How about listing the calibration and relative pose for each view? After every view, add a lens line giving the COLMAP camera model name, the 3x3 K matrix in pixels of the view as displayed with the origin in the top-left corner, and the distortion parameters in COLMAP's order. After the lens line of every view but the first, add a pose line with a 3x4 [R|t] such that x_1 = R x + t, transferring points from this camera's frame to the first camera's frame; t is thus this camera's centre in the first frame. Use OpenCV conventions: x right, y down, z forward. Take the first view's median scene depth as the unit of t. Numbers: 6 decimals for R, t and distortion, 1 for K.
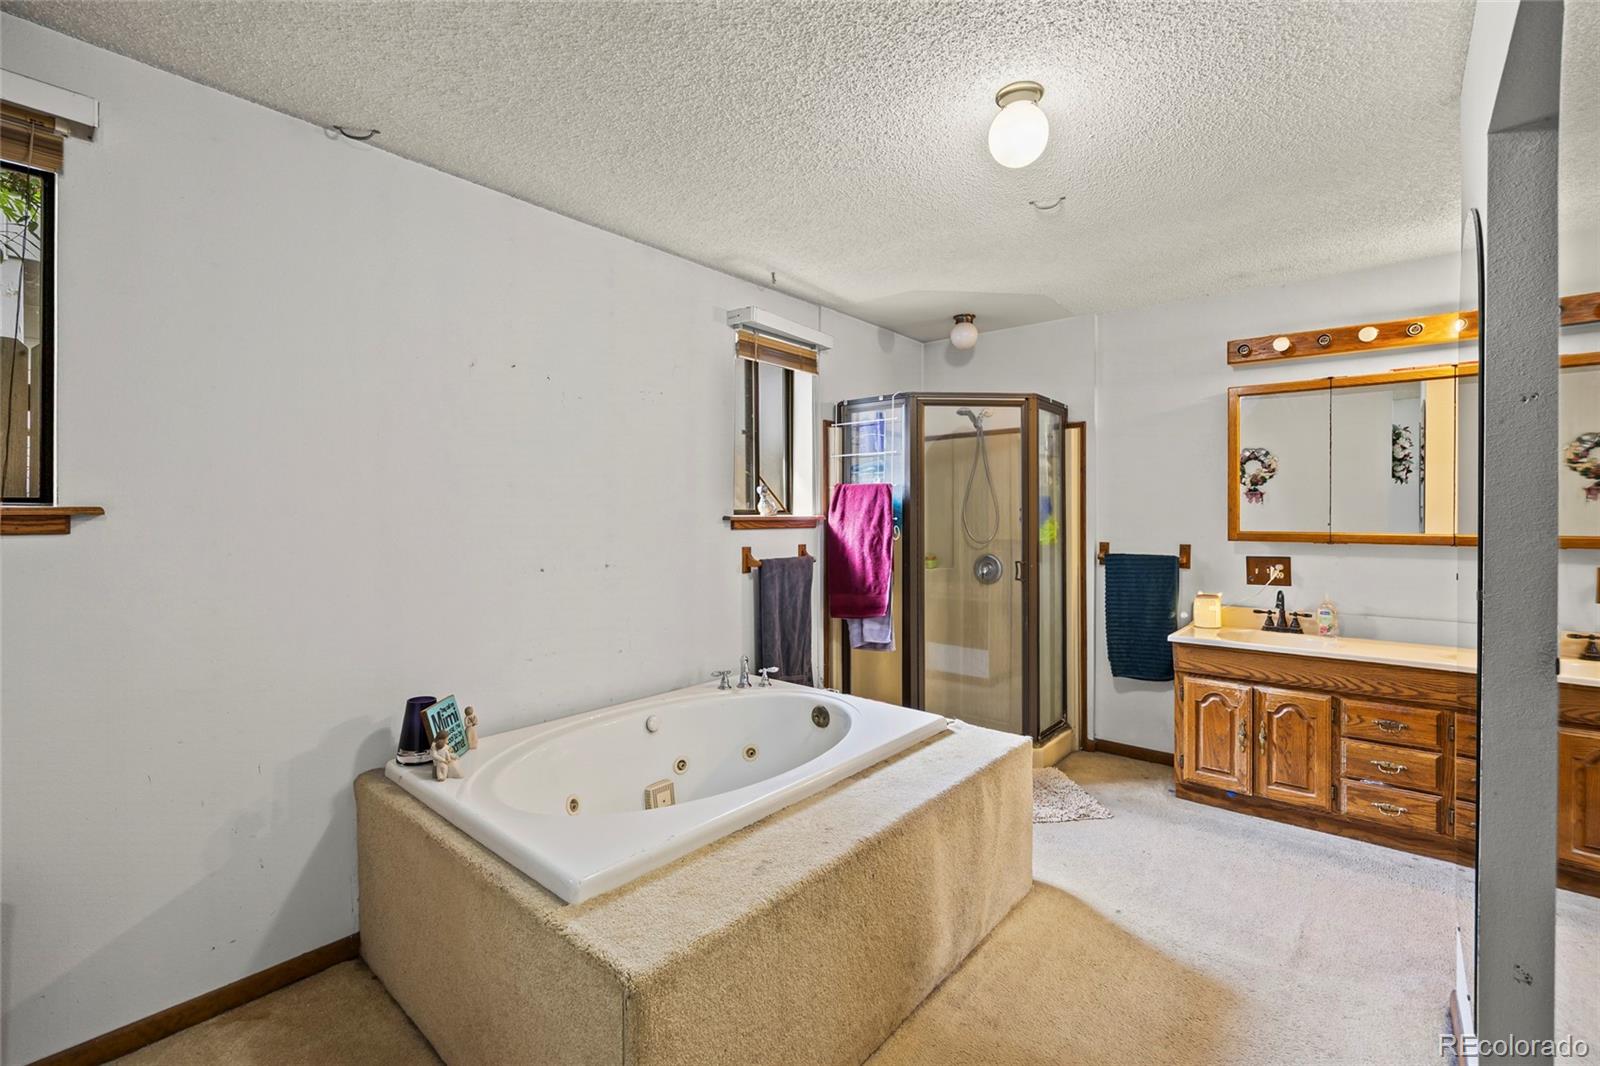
lens RADIAL K [[706.8, 0, 805.2], [0, 706.8, 517.4], [0, 0, 1]] dist [0.000217, -0.000240]
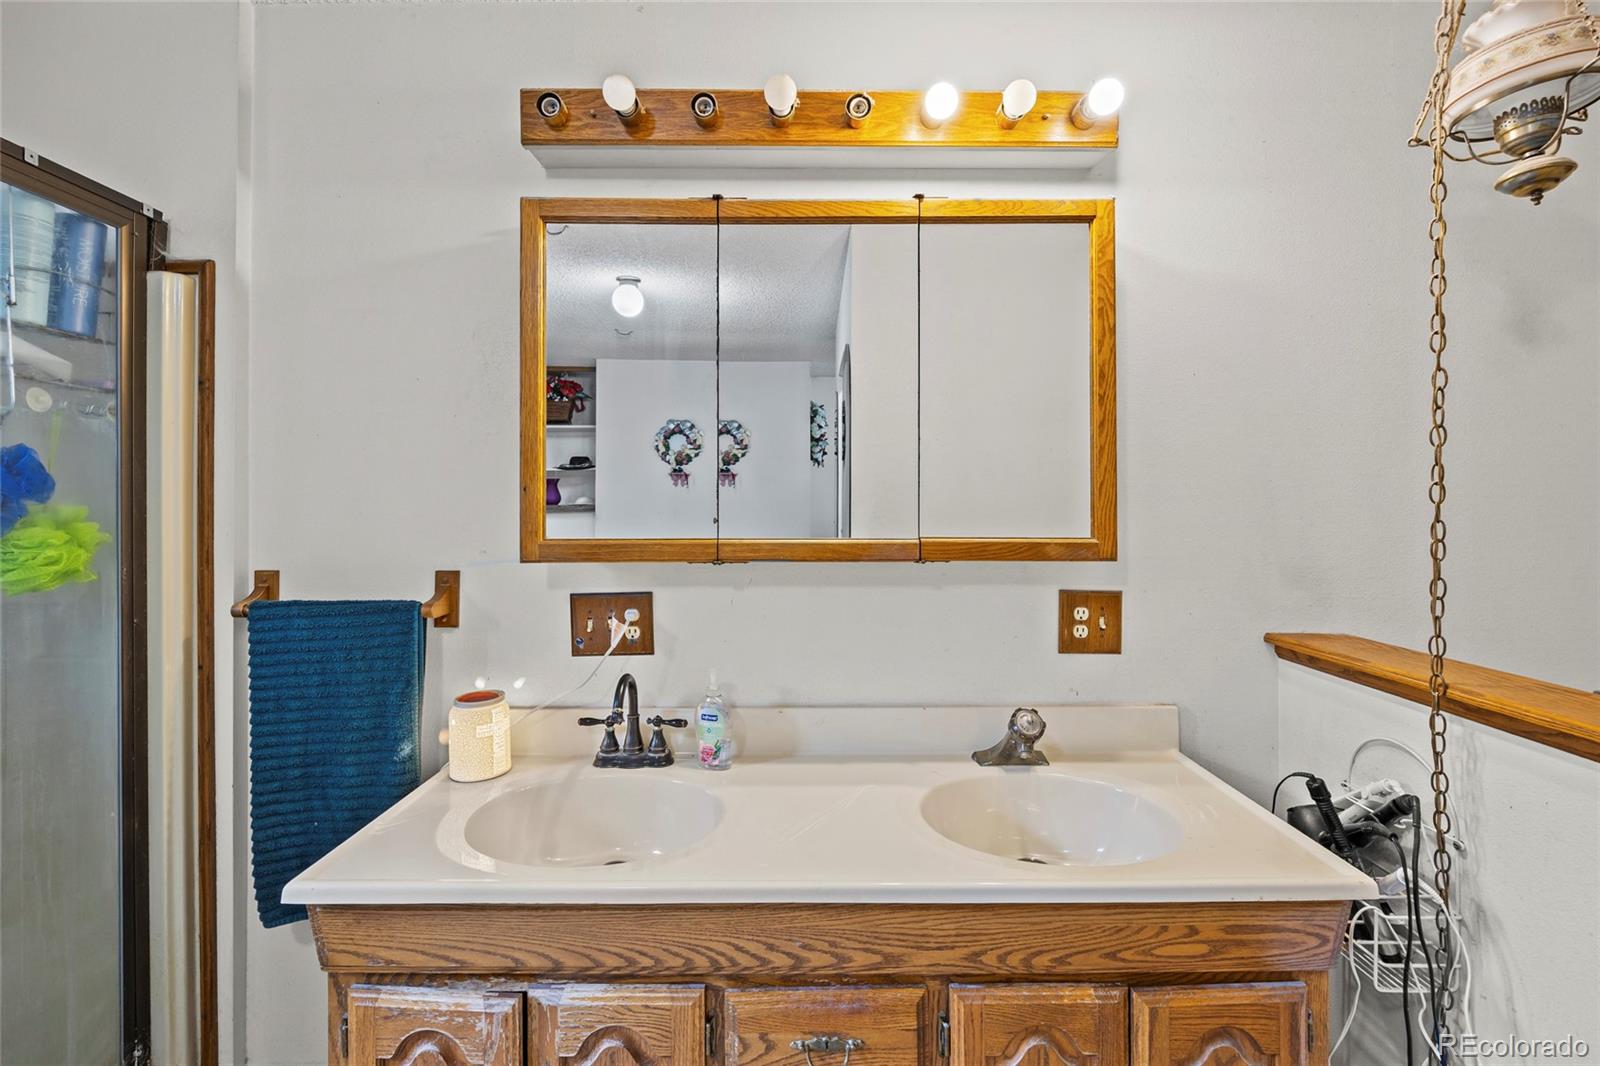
lens RADIAL K [[706.8, 0, 805.2], [0, 706.8, 517.4], [0, 0, 1]] dist [0.000217, -0.000240]
pose [[0.770394, -0.015896, 0.637370, 0.468173], [0.004558, 0.999801, 0.019425, -0.000981], [-0.637552, -0.012060, 0.770313, 0.579331]]
